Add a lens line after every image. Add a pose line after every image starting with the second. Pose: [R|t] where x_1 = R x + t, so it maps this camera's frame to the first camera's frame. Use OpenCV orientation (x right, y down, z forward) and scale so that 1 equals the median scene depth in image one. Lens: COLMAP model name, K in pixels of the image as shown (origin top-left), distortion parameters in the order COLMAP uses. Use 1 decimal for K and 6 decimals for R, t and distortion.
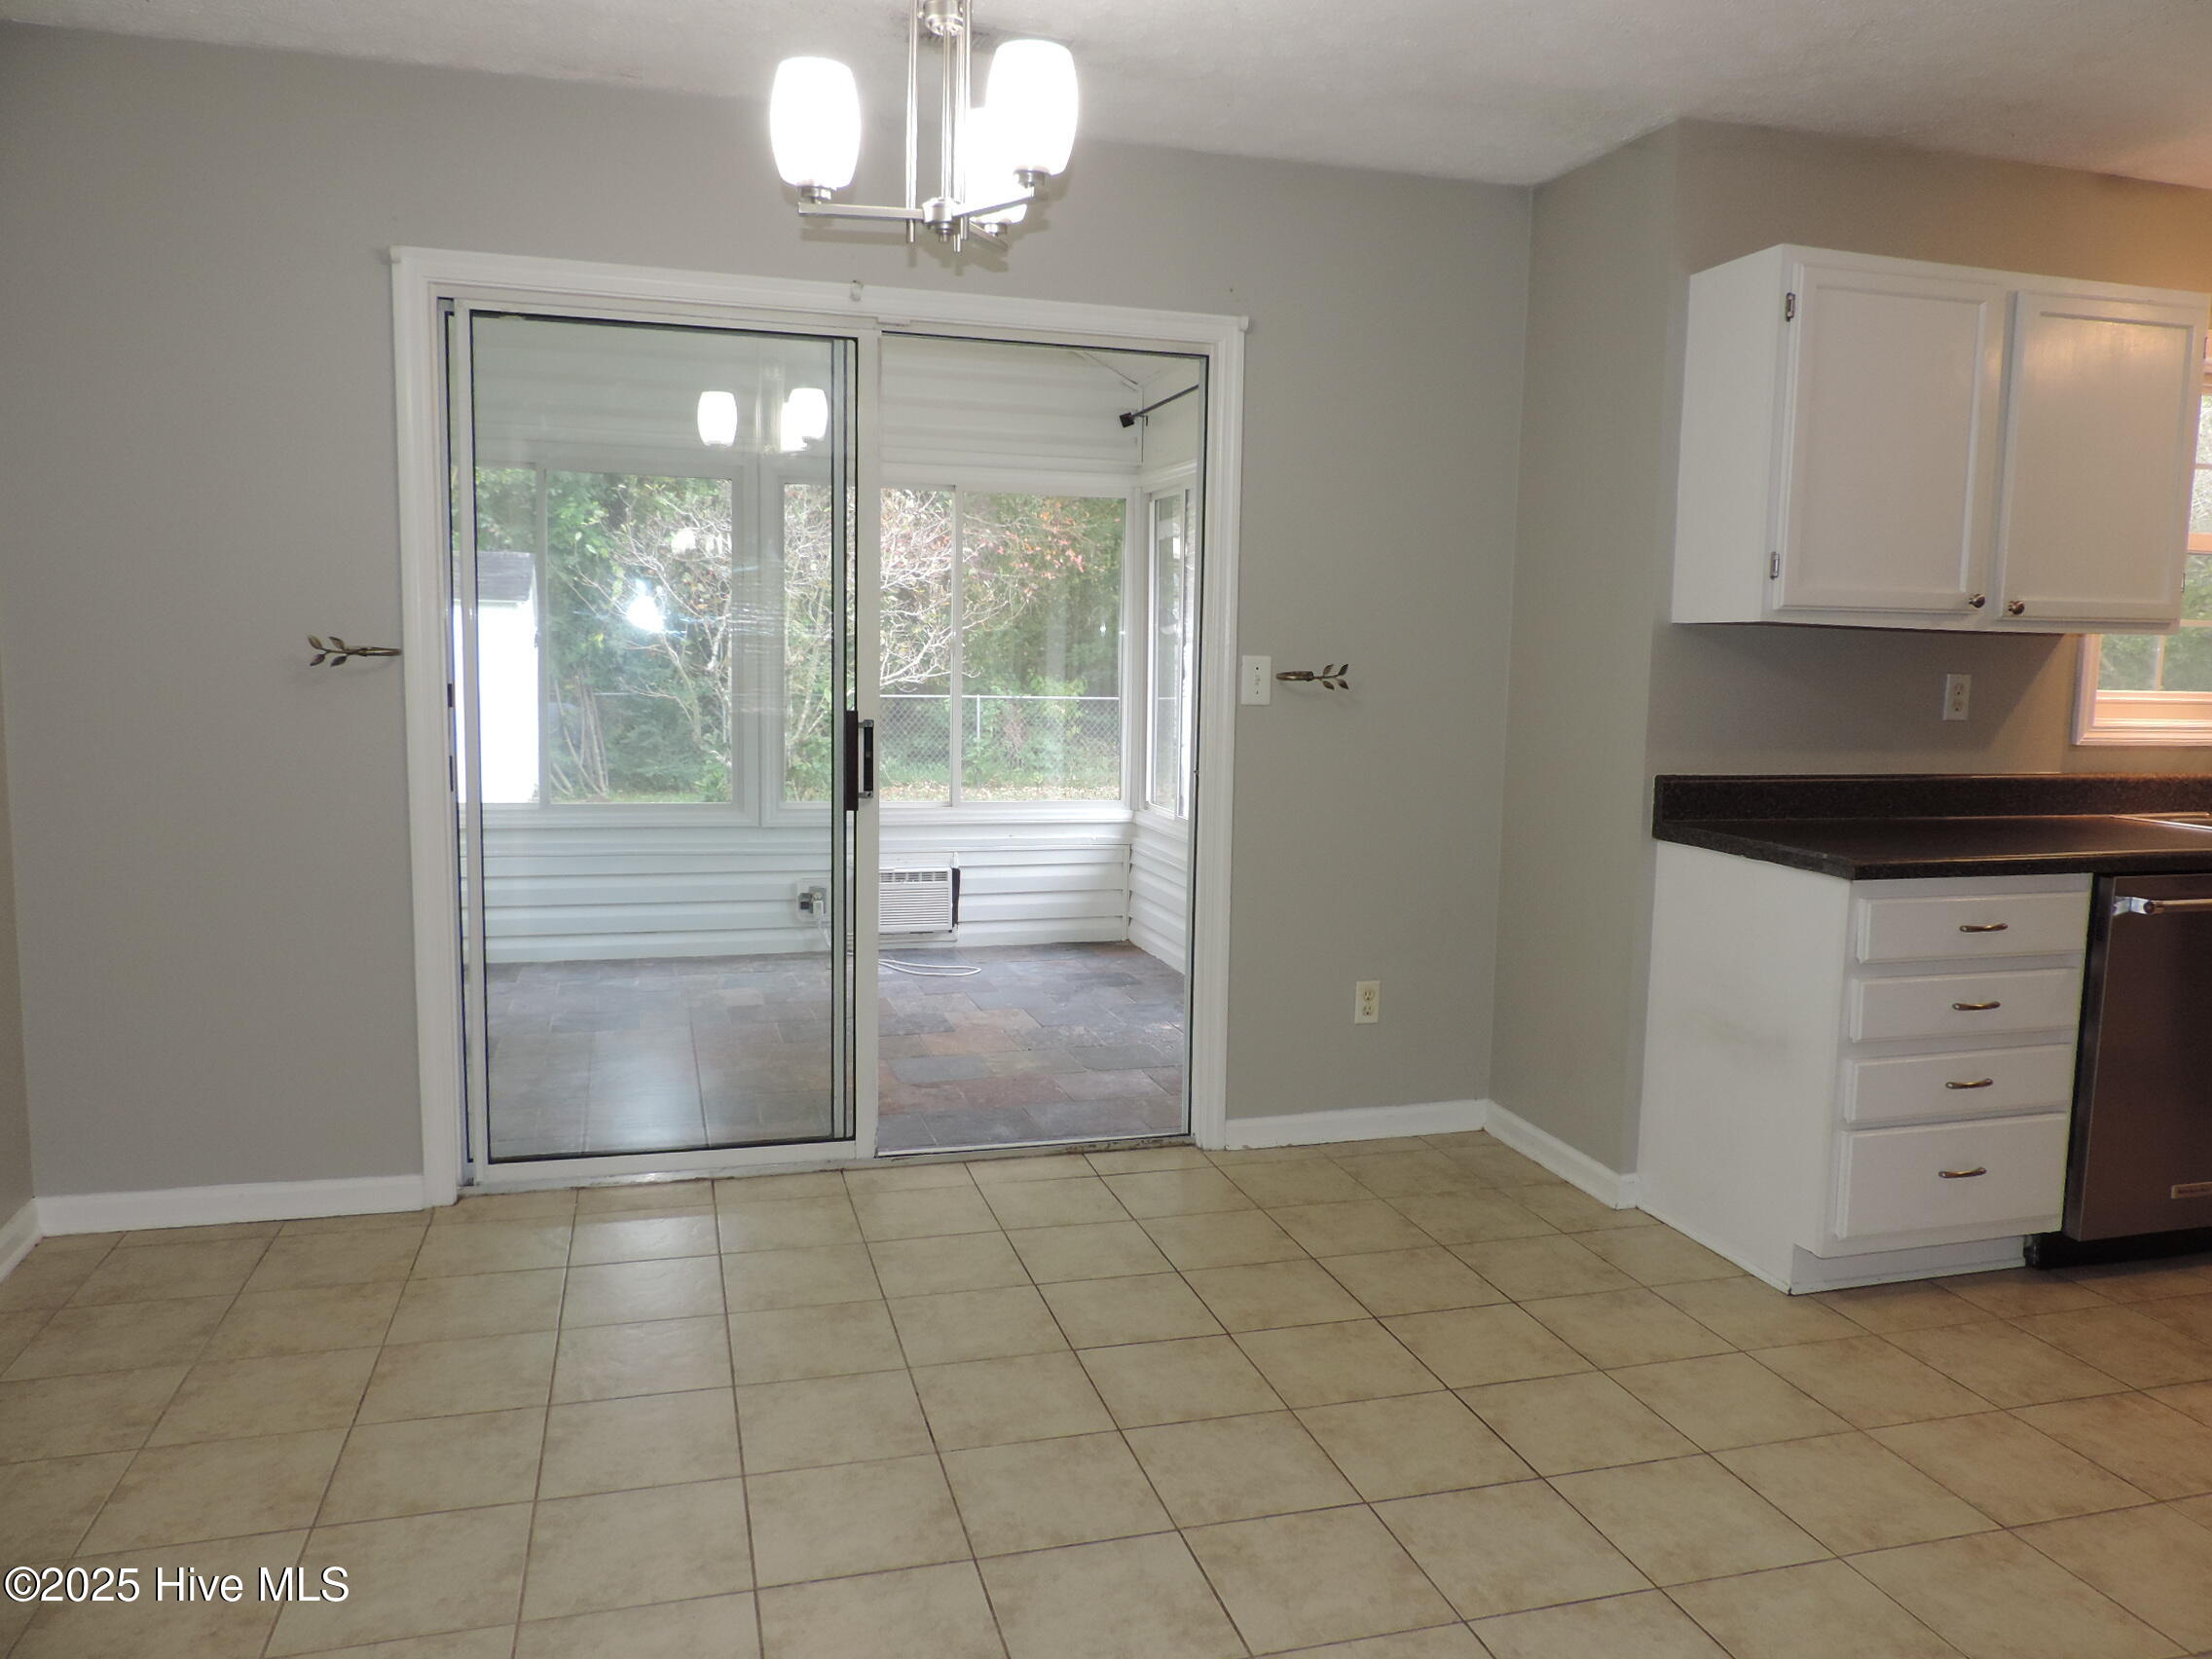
lens RADIAL K [[1574.7, 0, 1111.2], [0, 1574.7, 812.7], [0, 0, 1]] dist [-0.019170, 0.012762]
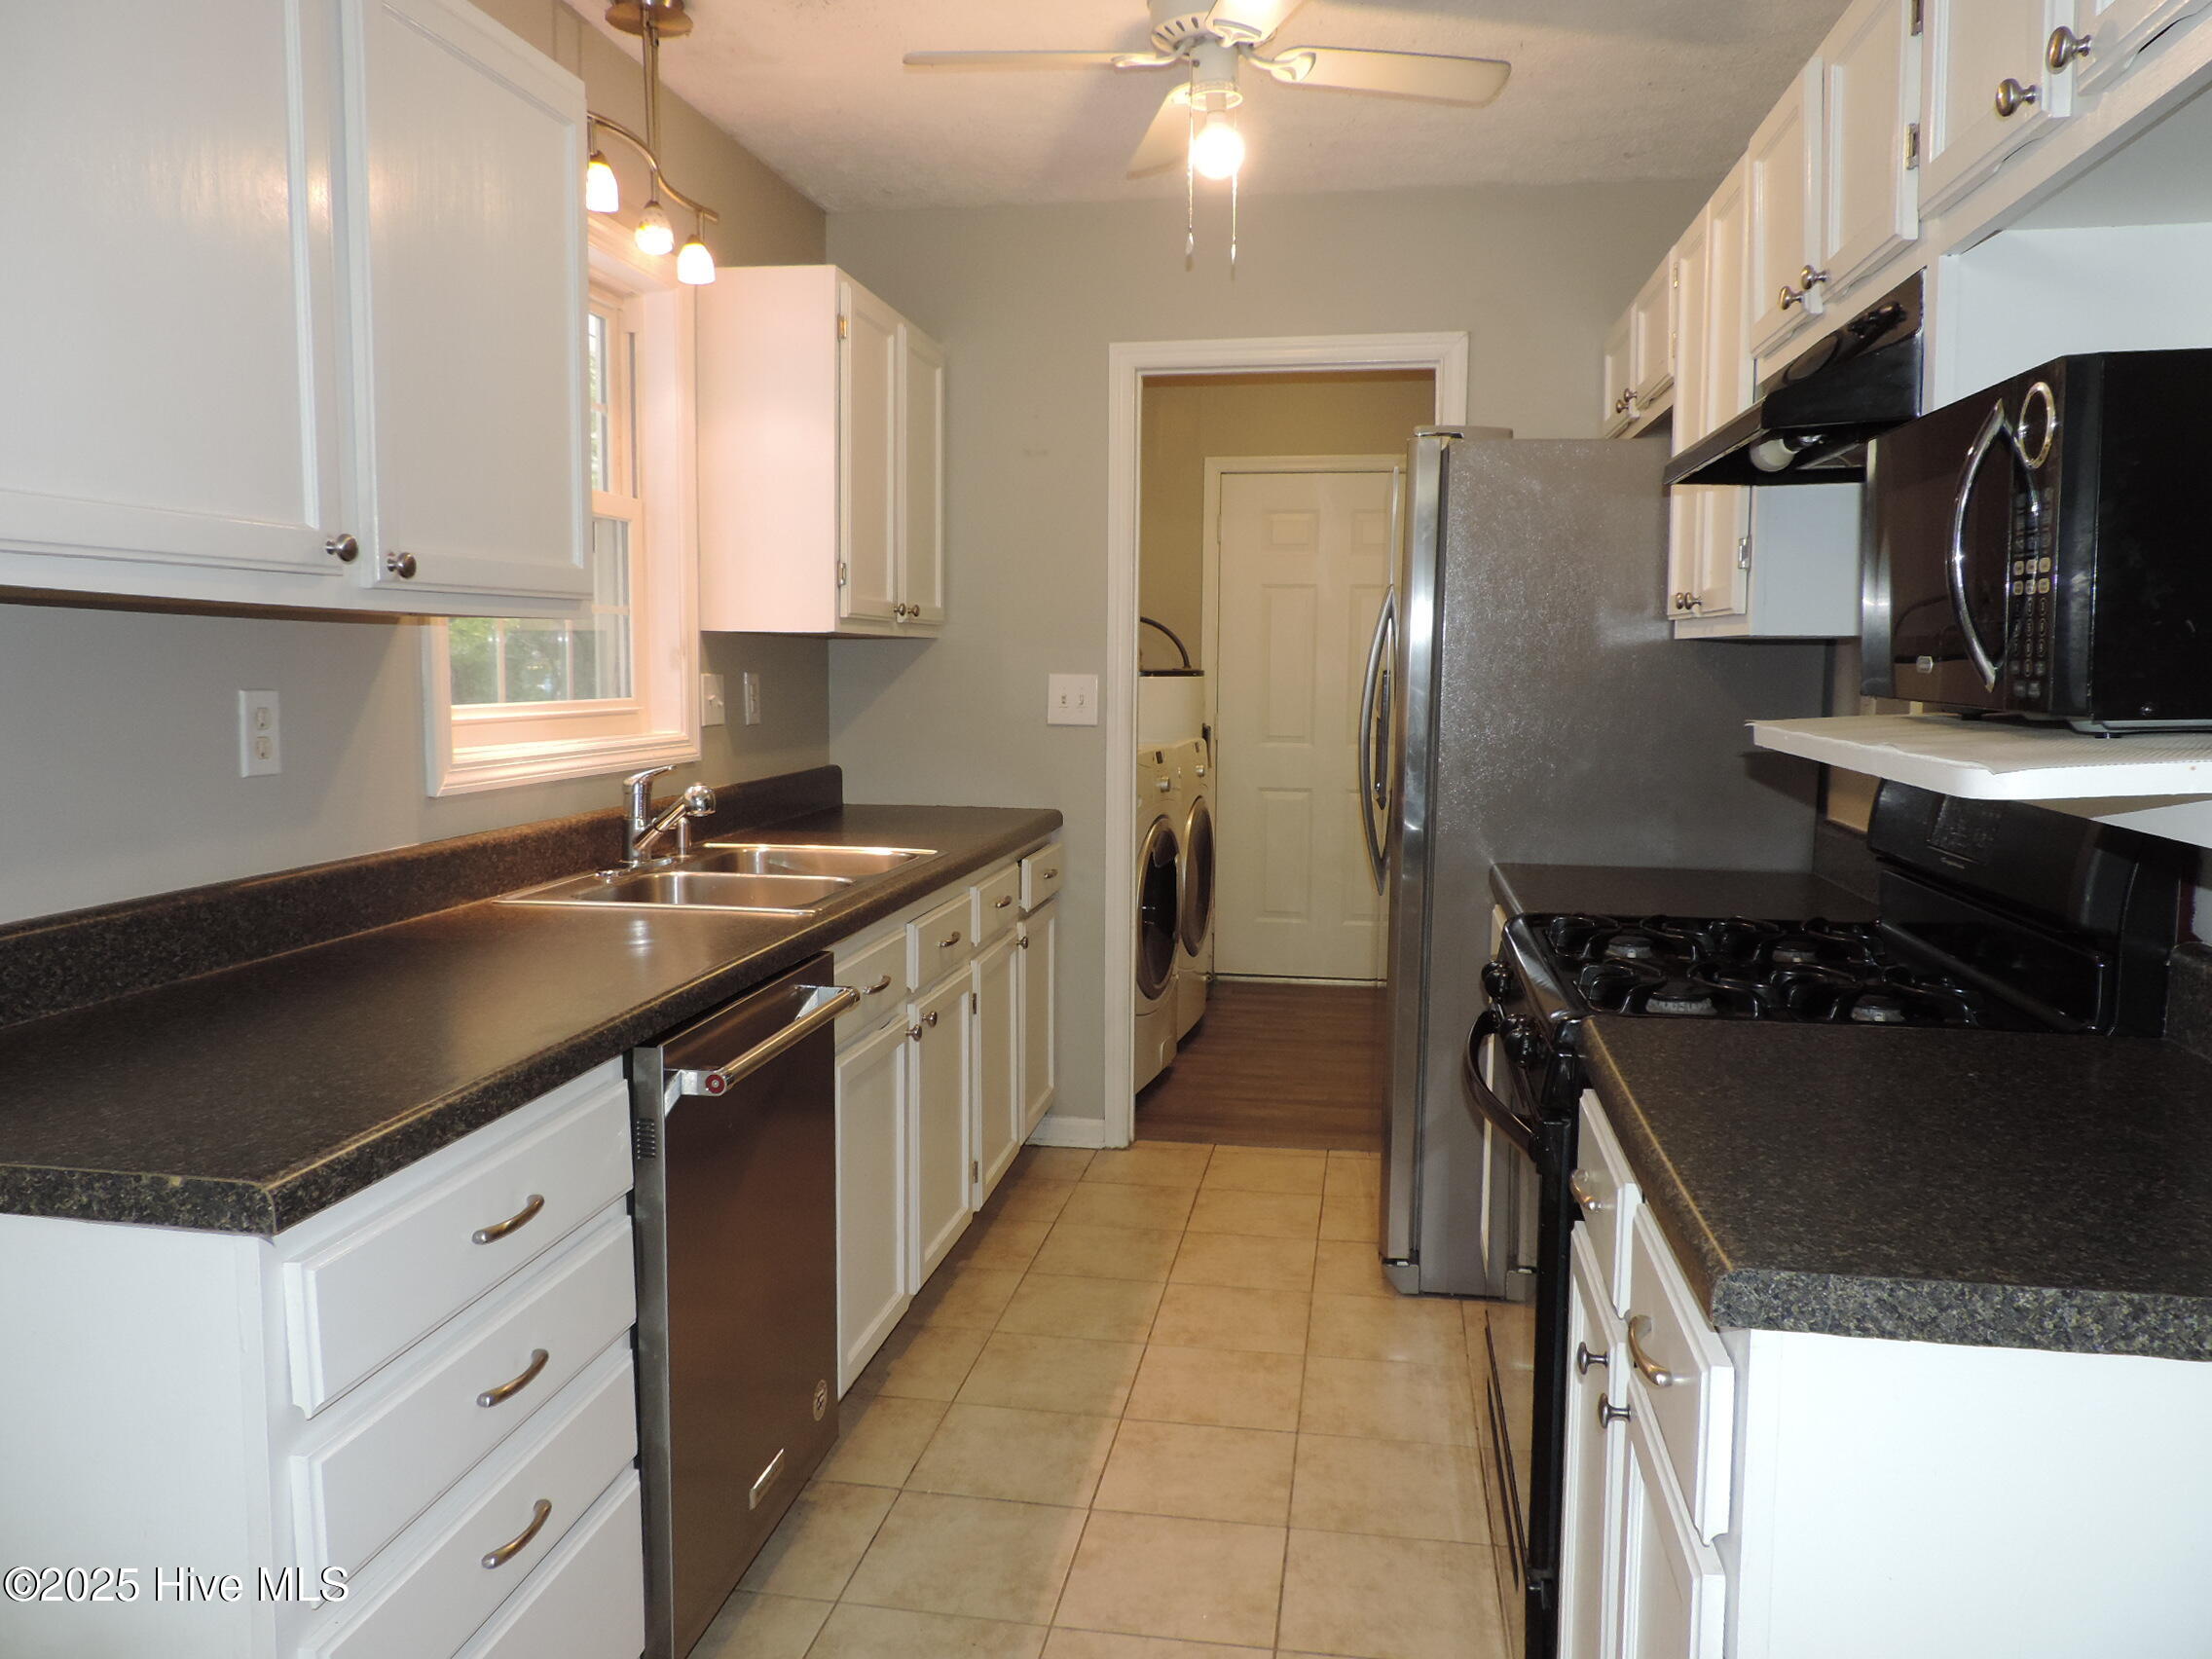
lens RADIAL K [[1574.7, 0, 1117.7], [0, 1574.7, 815.6], [0, 0, 1]] dist [-0.019170, 0.012762]
pose [[0.427335, -0.104281, 0.898059, 0.185520], [0.100254, 0.992665, 0.067561, -0.055211], [-0.898518, 0.061163, 0.434655, 0.528546]]
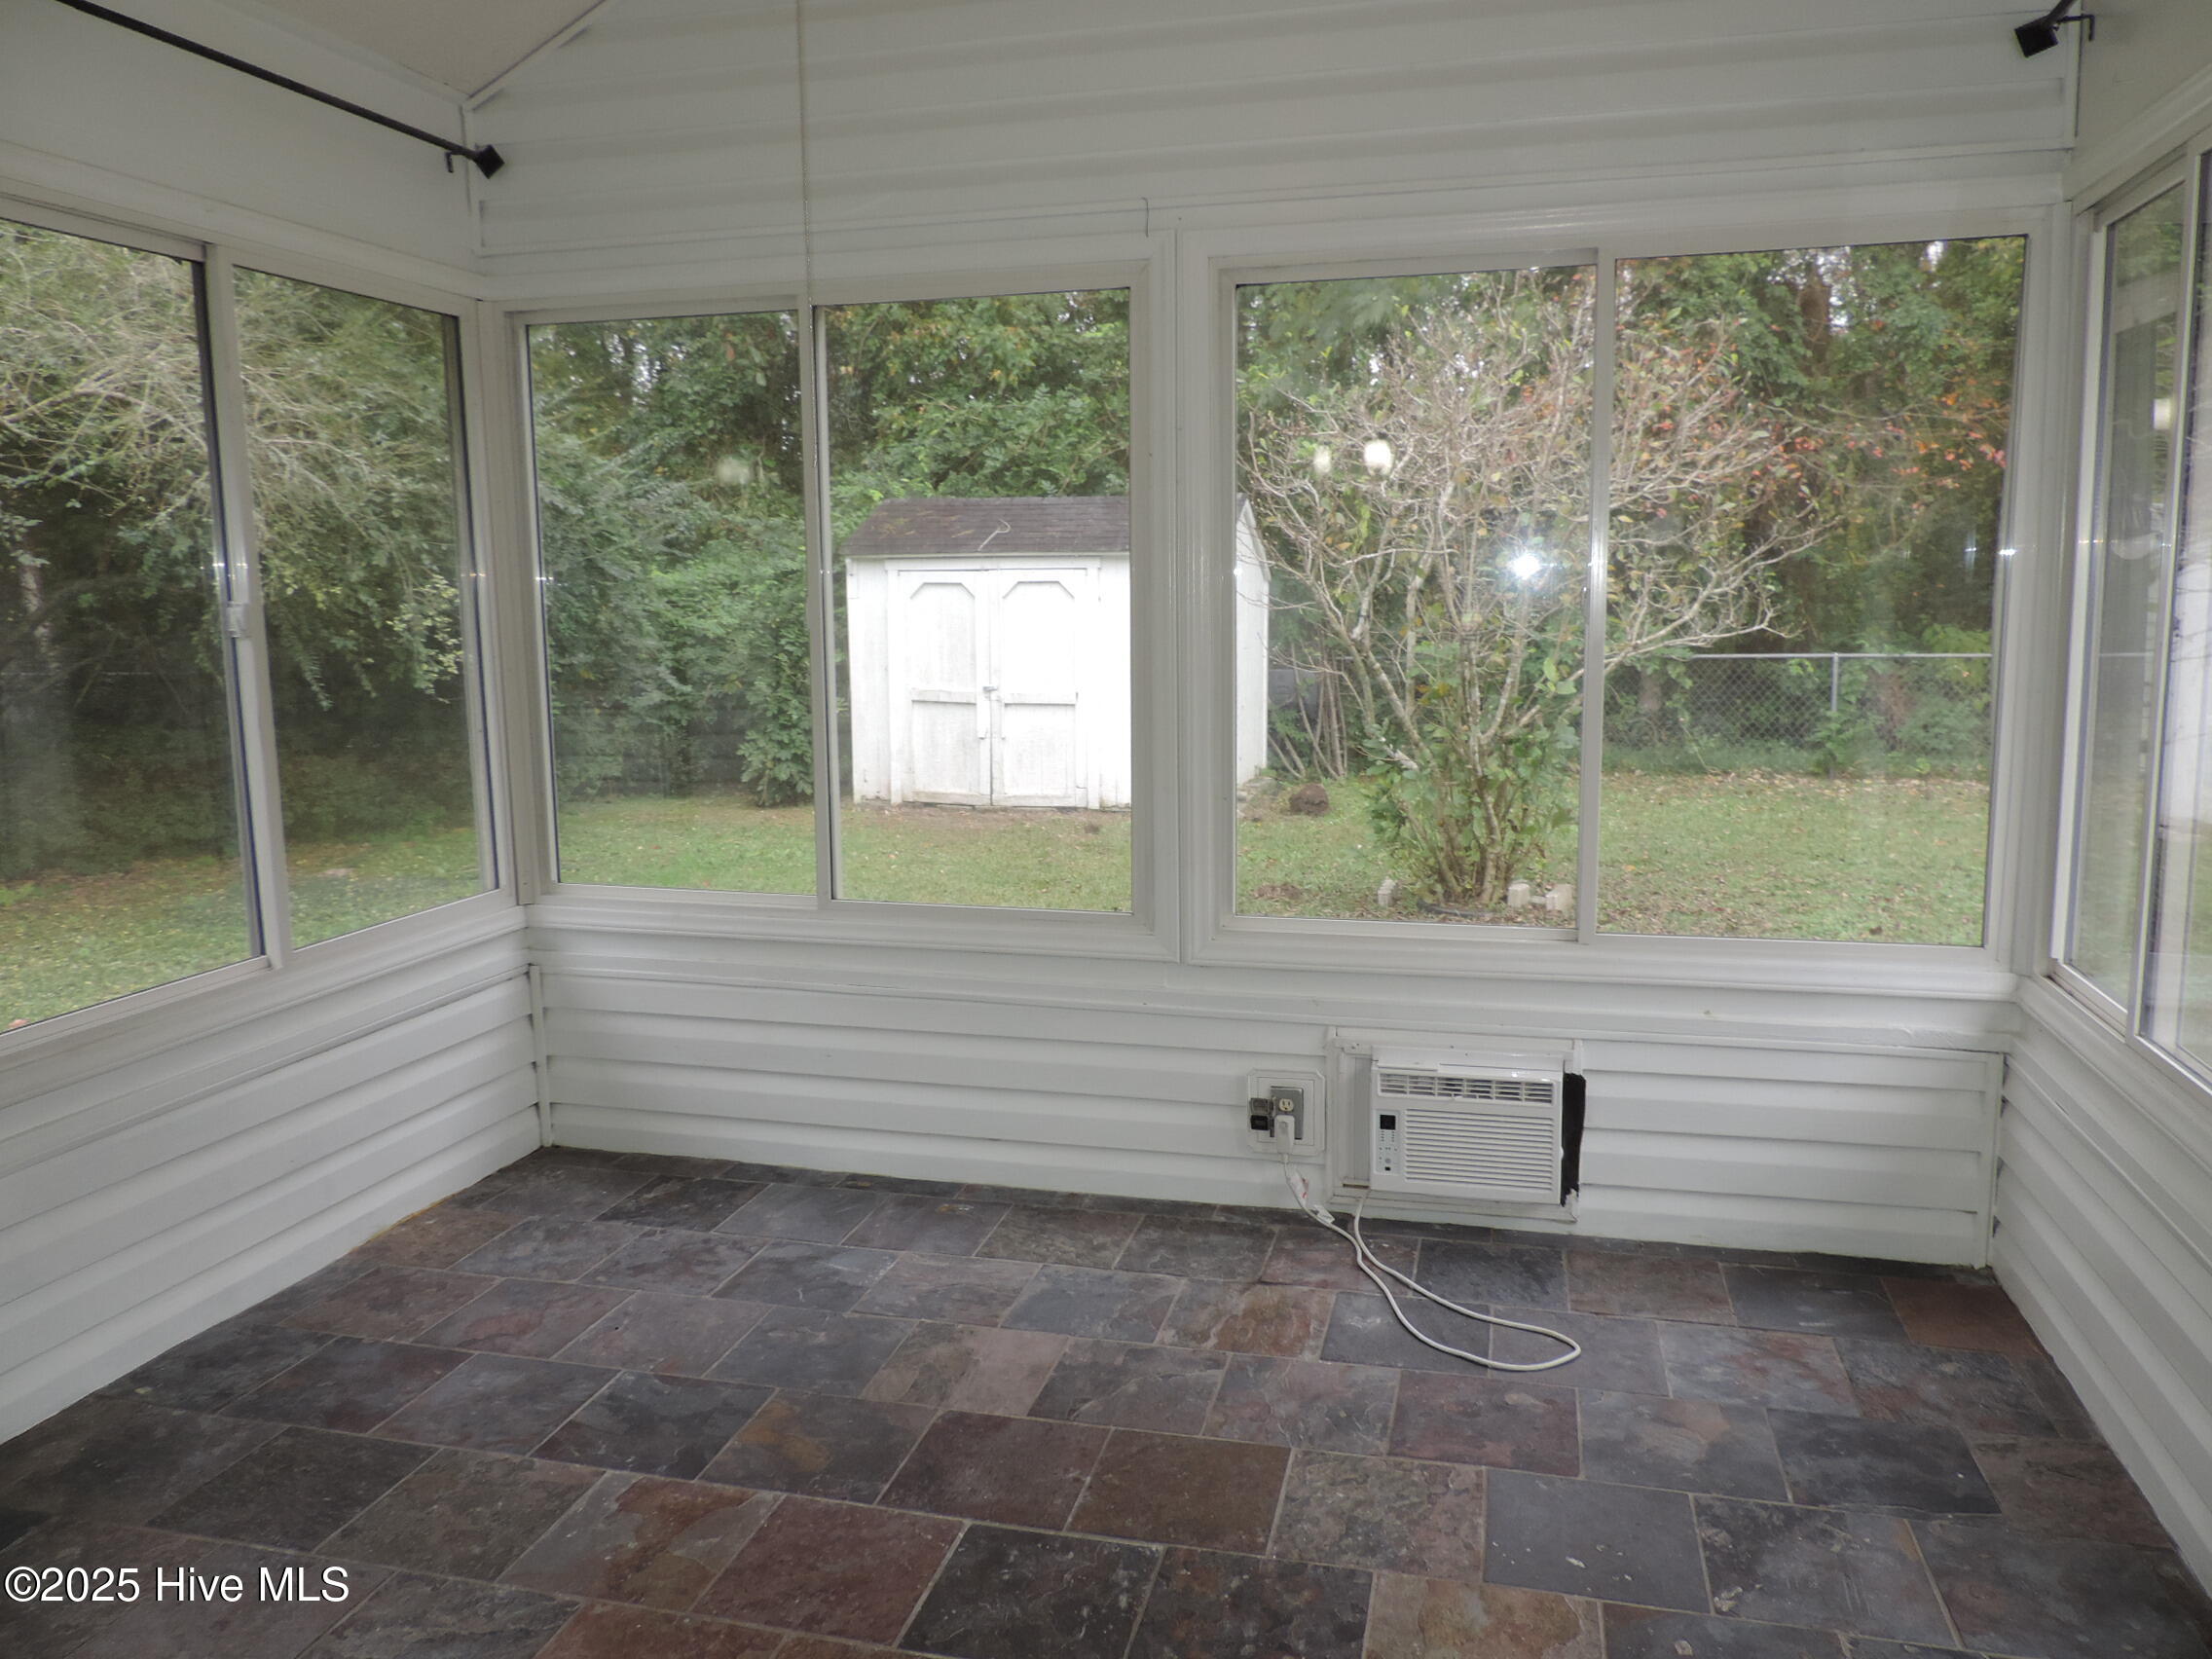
lens RADIAL K [[1574.7, 0, 1115.5], [0, 1574.7, 817.0], [0, 0, 1]] dist [-0.019170, 0.012762]
pose [[0.855718, 0.042077, -0.515730, 0.045975], [-0.023230, 0.998807, 0.042947, -0.117861], [0.516921, -0.024770, 0.855674, 1.057256]]
